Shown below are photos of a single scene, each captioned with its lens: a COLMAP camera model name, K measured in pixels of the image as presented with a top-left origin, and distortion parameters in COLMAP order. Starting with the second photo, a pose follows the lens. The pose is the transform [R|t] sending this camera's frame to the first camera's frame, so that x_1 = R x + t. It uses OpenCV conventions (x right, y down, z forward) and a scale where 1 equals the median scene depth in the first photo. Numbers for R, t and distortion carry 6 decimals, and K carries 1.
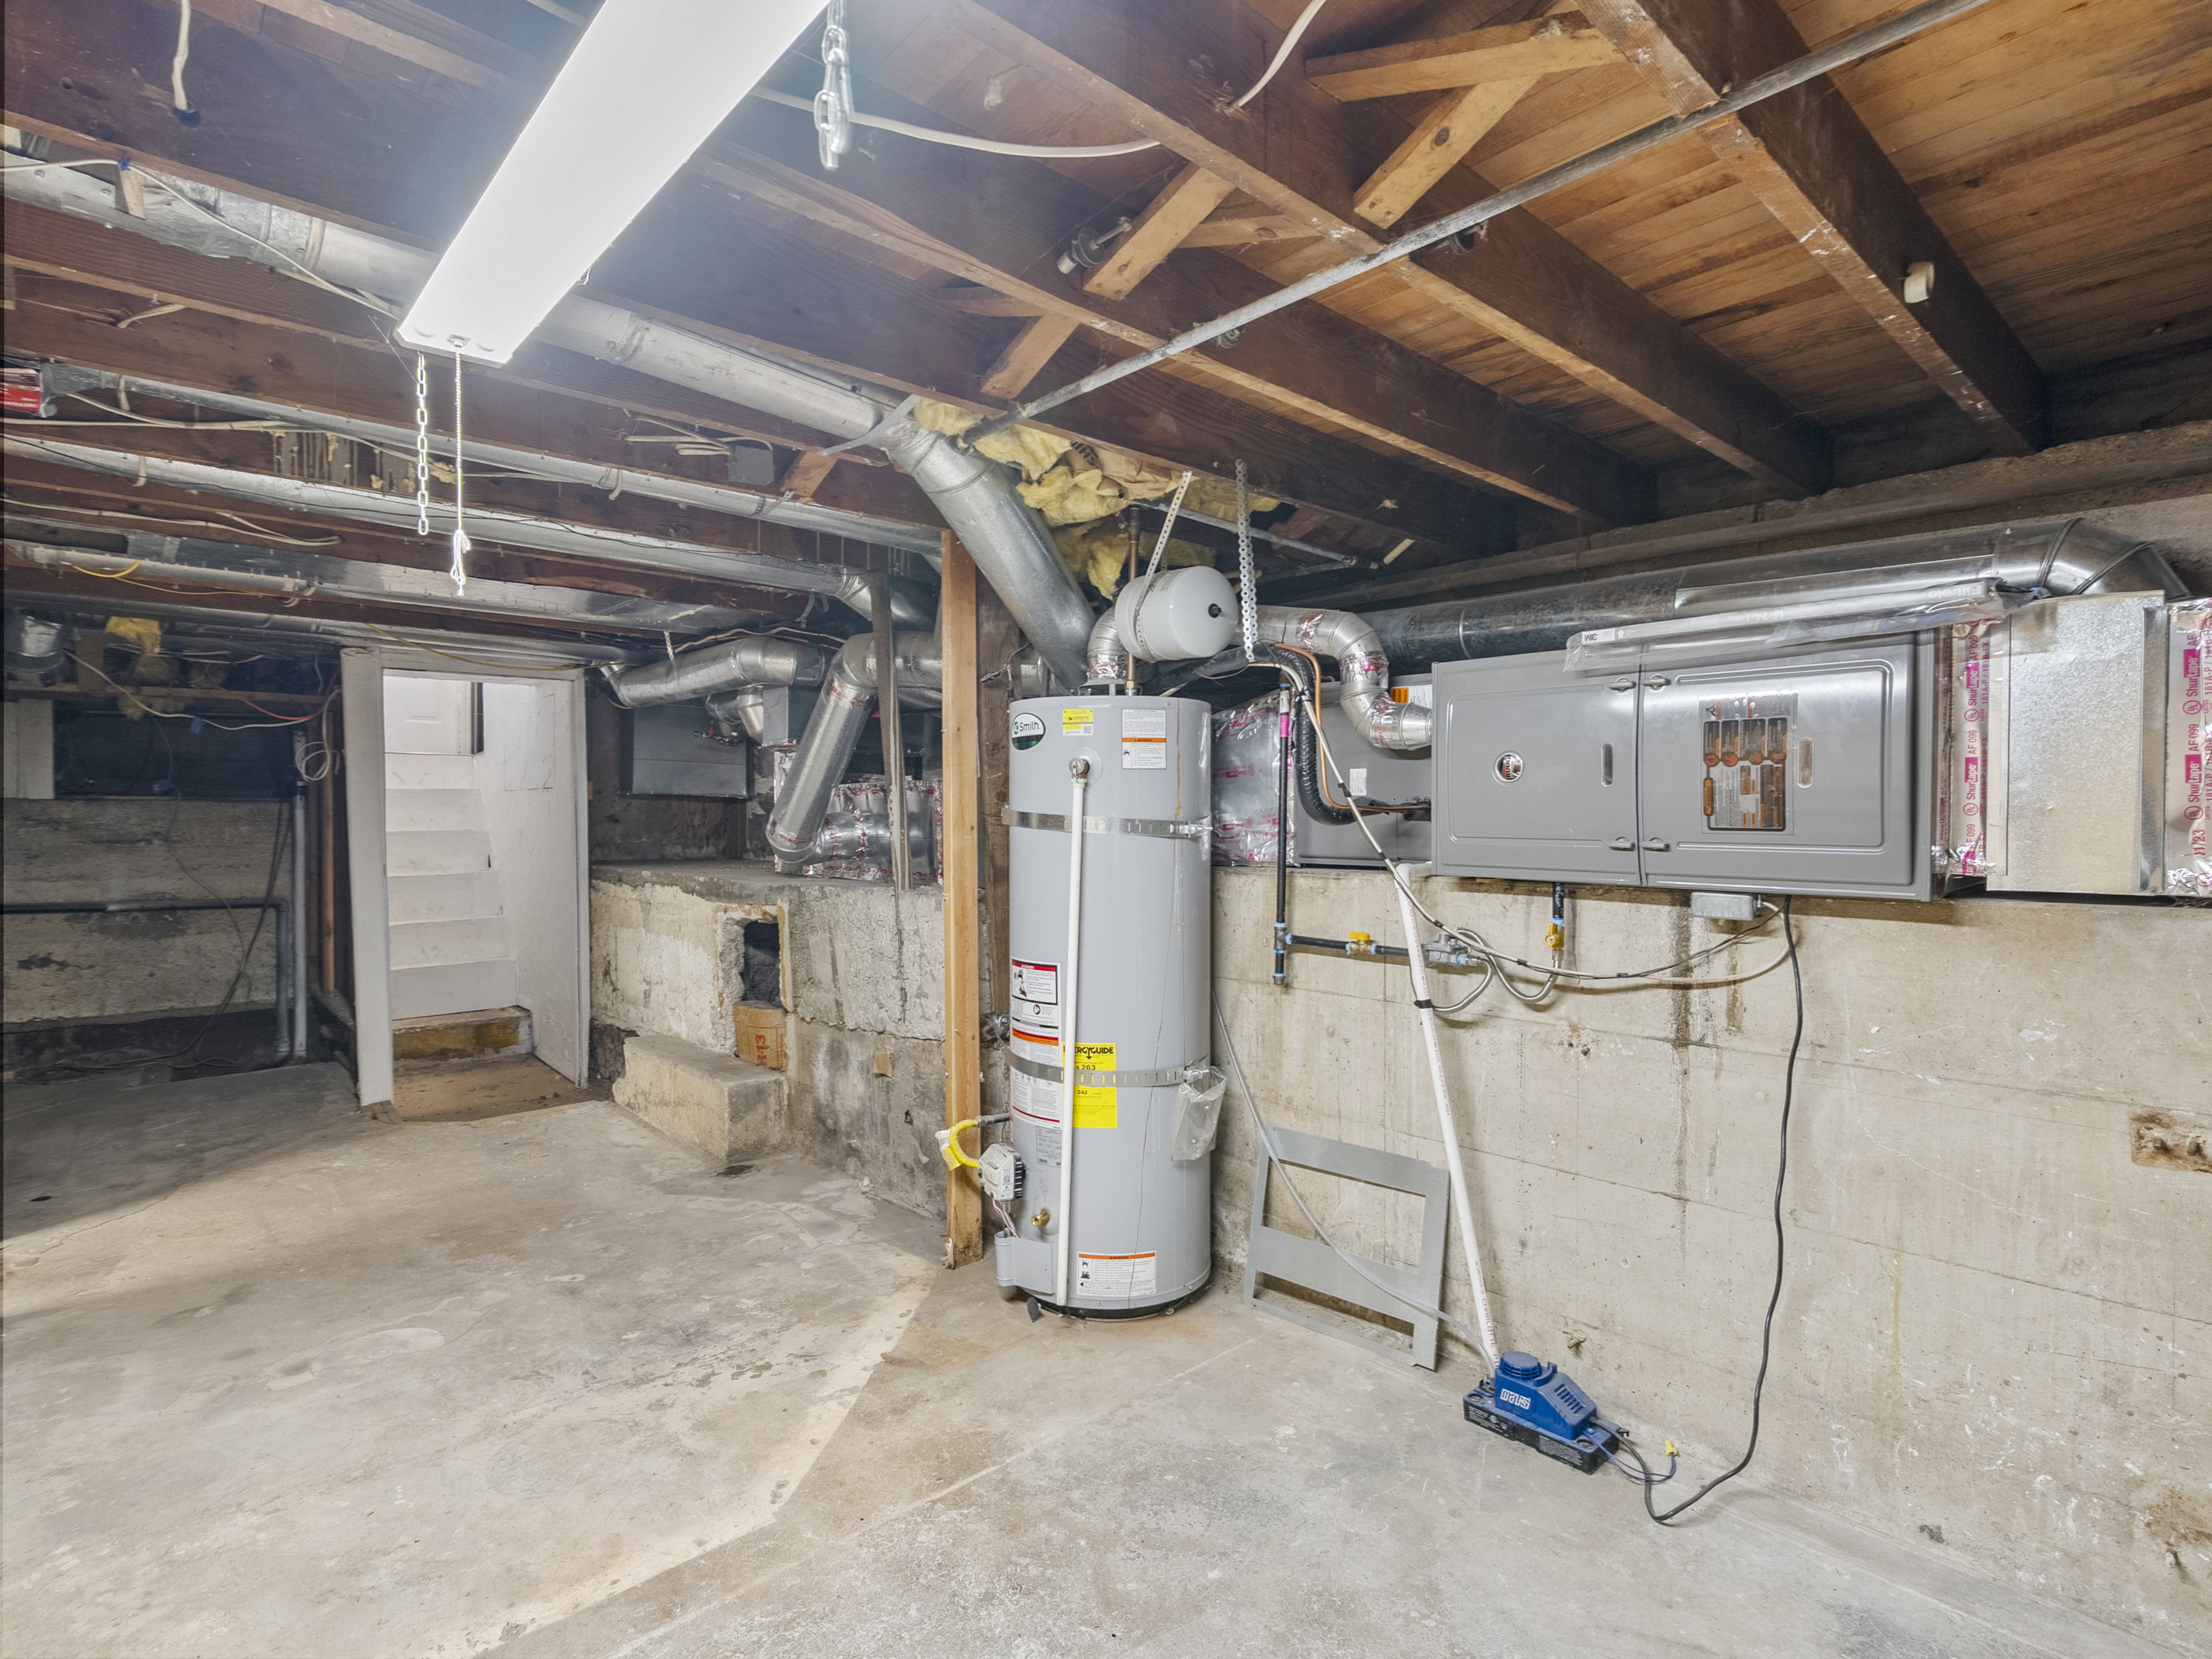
lens RADIAL K [[1127.4, 0, 1111.4], [0, 1127.4, 831.9], [0, 0, 1]] dist [-0.005639, 0.003786]
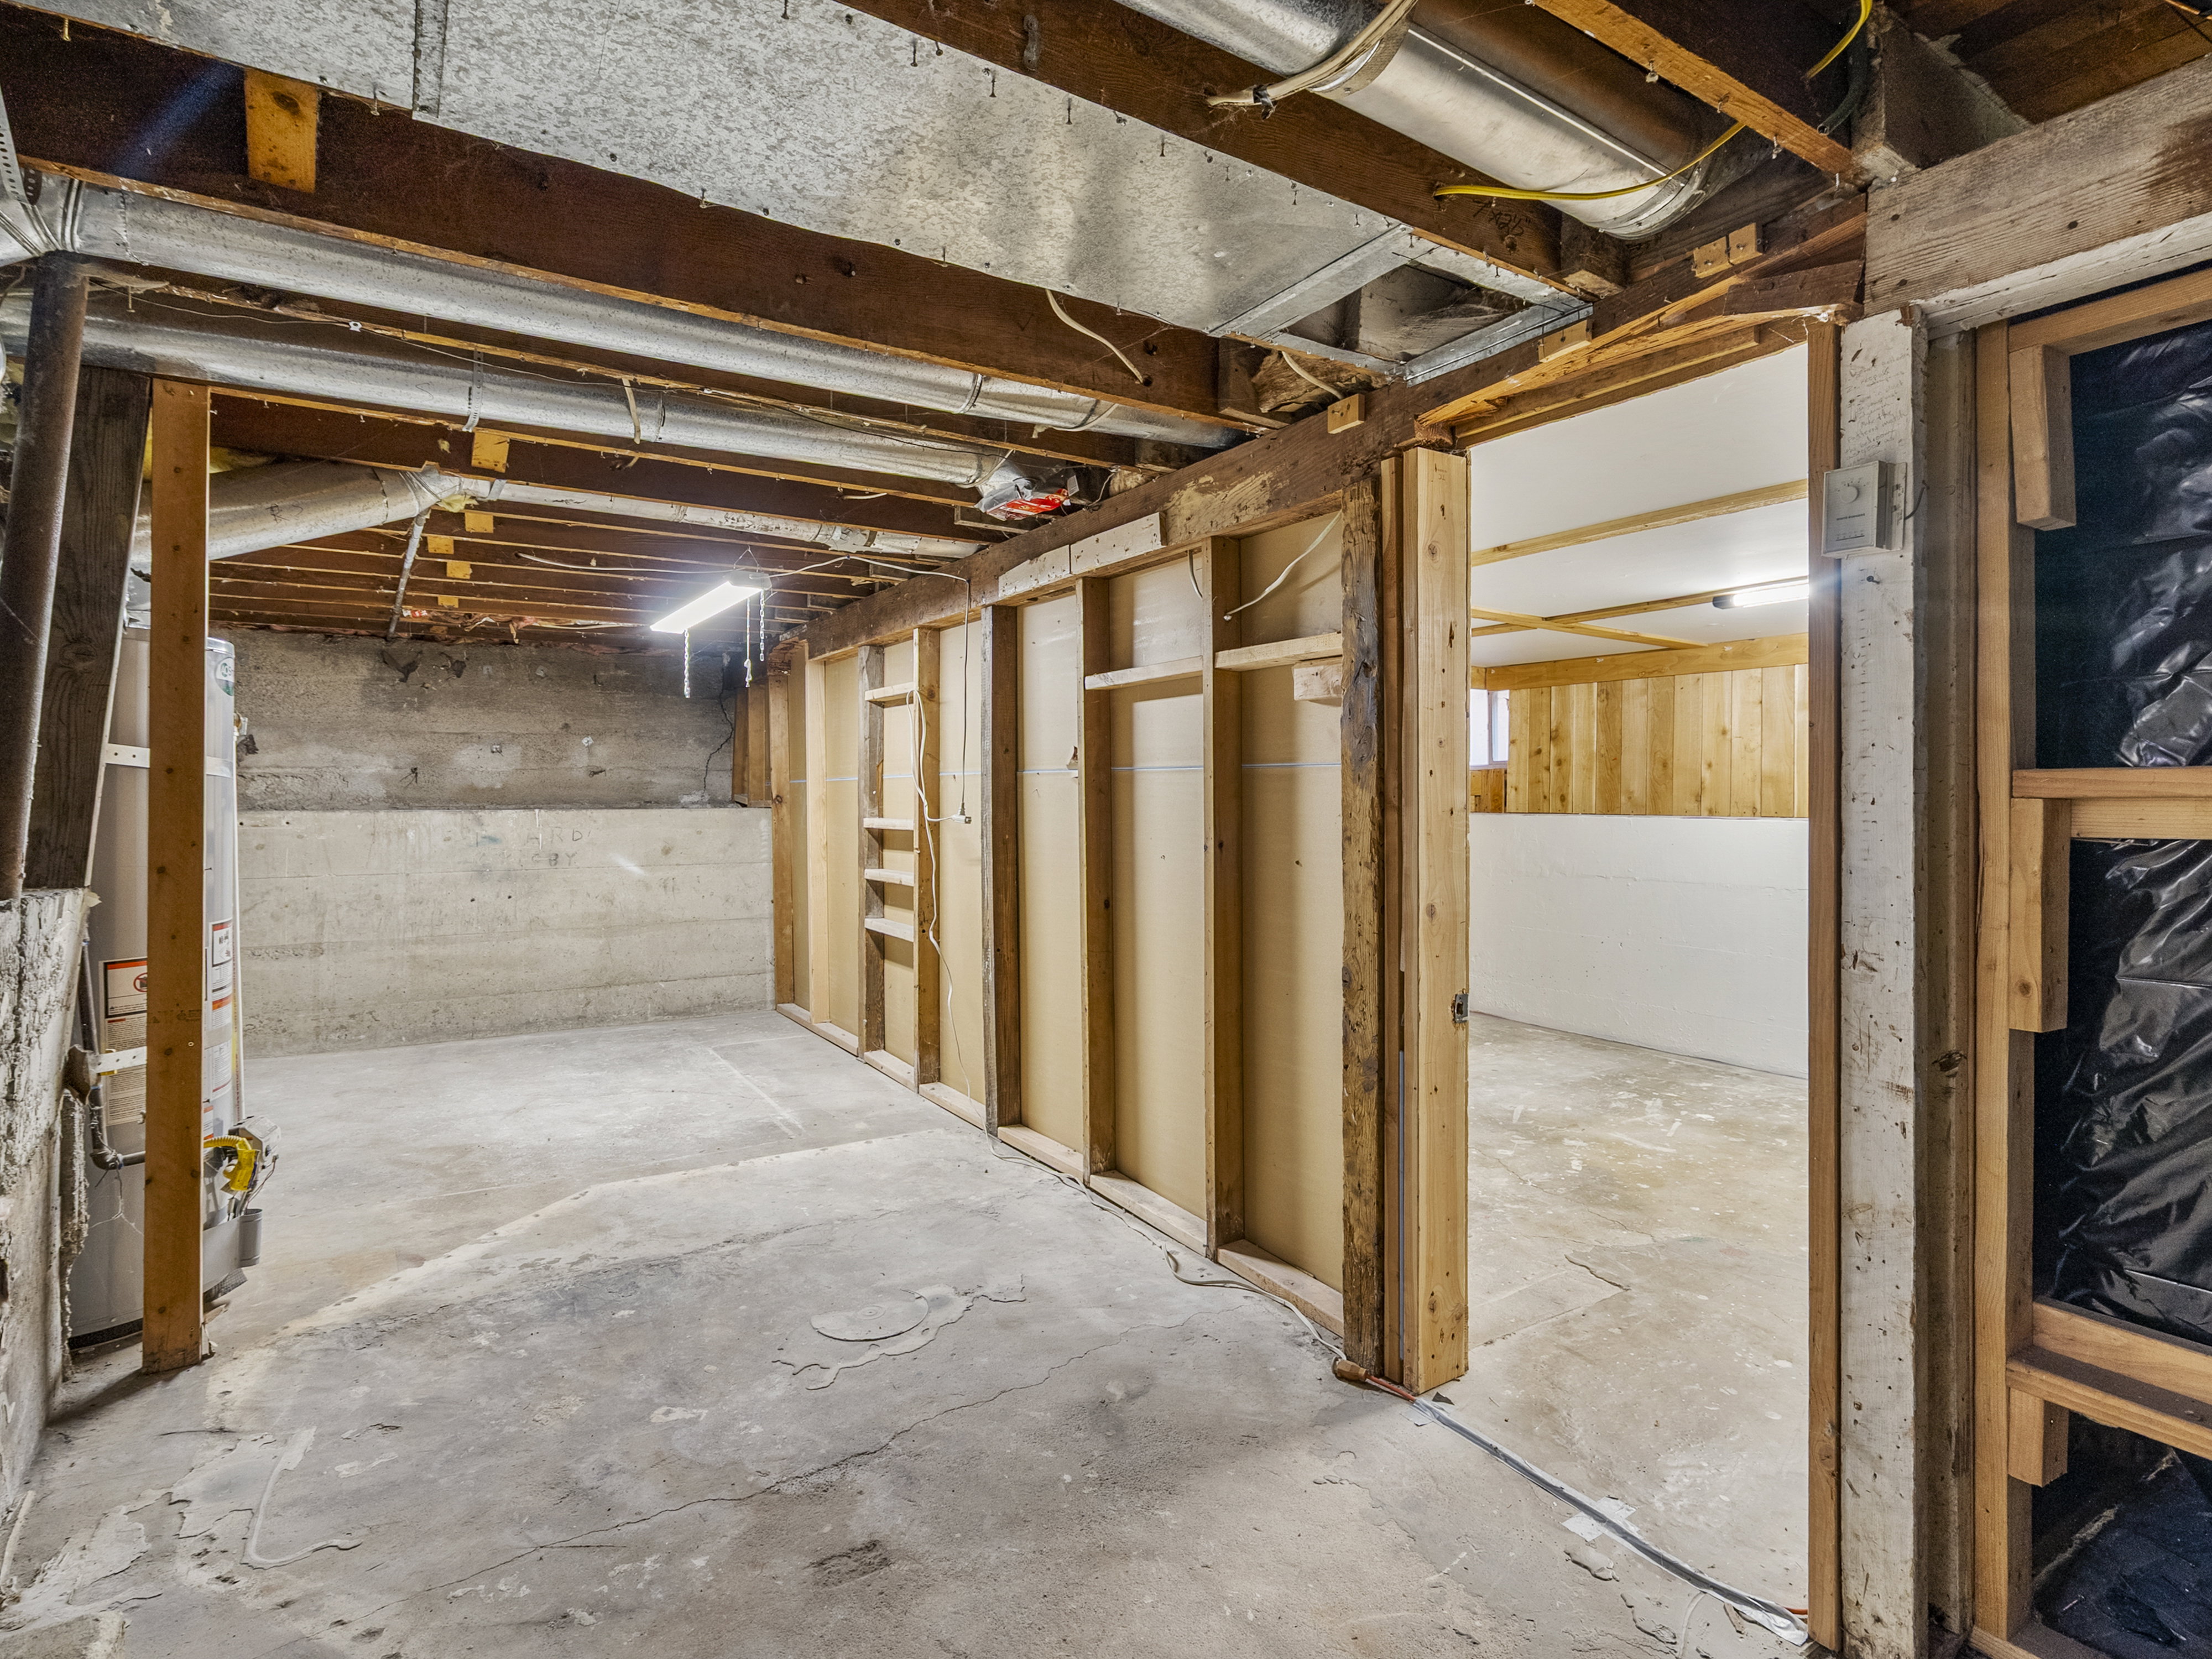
lens RADIAL K [[1127.4, 0, 1100.0], [0, 1127.4, 798.7], [0, 0, 1]] dist [-0.005639, 0.003786]
pose [[-0.987773, 0.000565, 0.155901, -1.092829], [0.002578, 0.999916, 0.012705, 0.005627], [-0.155880, 0.012952, -0.987691, 2.107259]]
